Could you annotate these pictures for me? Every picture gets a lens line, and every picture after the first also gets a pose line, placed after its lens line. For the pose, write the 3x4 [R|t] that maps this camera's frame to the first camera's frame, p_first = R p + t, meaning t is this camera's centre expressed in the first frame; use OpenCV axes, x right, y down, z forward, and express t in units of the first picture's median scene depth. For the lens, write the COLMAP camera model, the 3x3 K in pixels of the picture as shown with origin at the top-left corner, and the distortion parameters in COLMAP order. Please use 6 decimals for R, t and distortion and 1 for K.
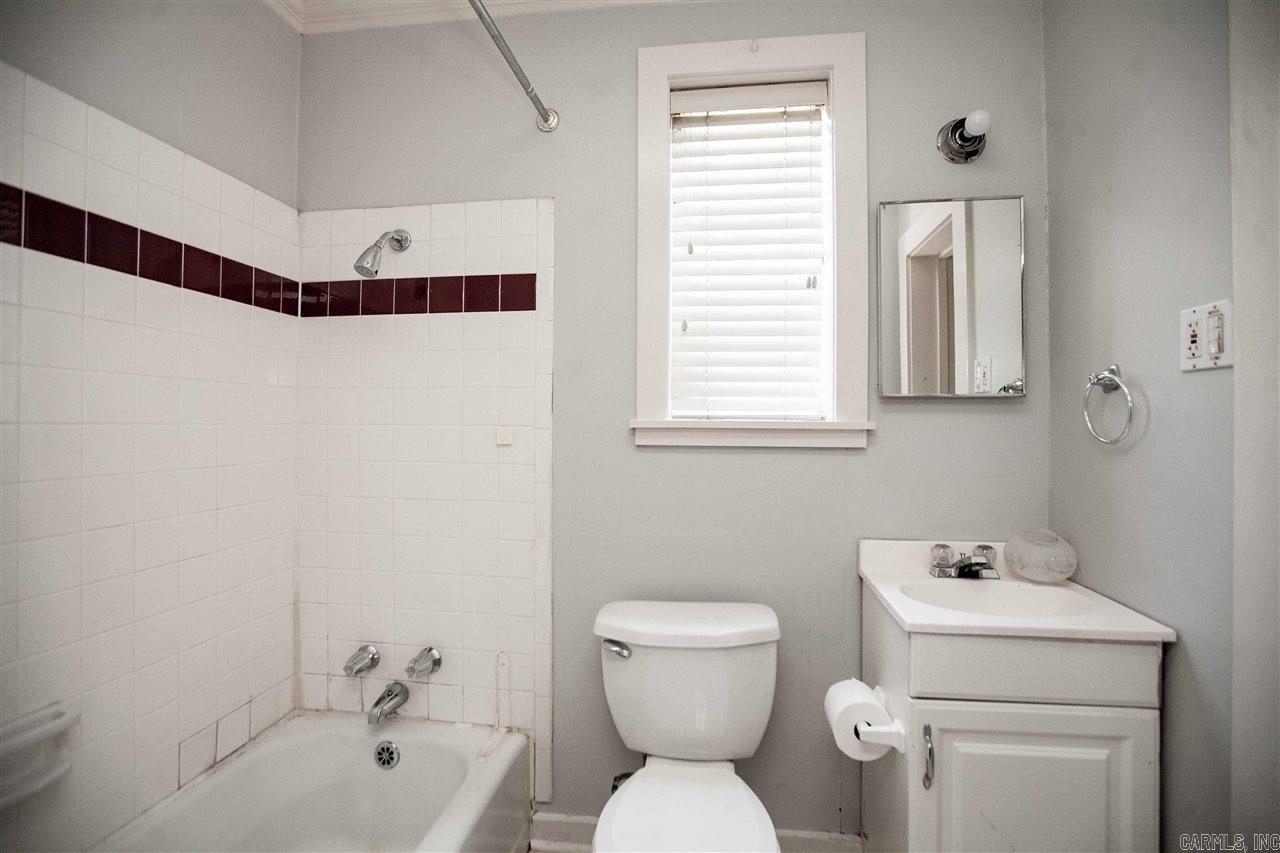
lens RADIAL K [[683.6, 0, 640.0], [0, 683.6, 426.5], [0, 0, 1]] dist [-0.038839, 0.000380]
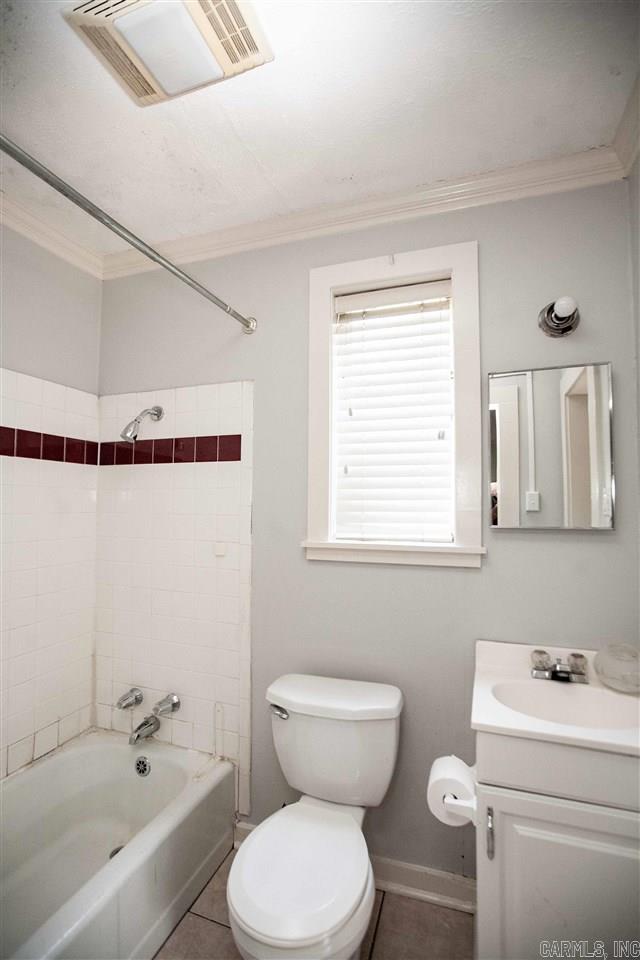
lens RADIAL K [[521.5, 0, 320.0], [0, 521.5, 480.0], [0, 0, 1]] dist [-0.057774, 0.030061]
pose [[0.970741, -0.006944, -0.240027, 0.265112], [-0.001538, 0.999382, -0.035131, -0.092847], [0.240122, 0.034473, 0.970130, -0.003062]]
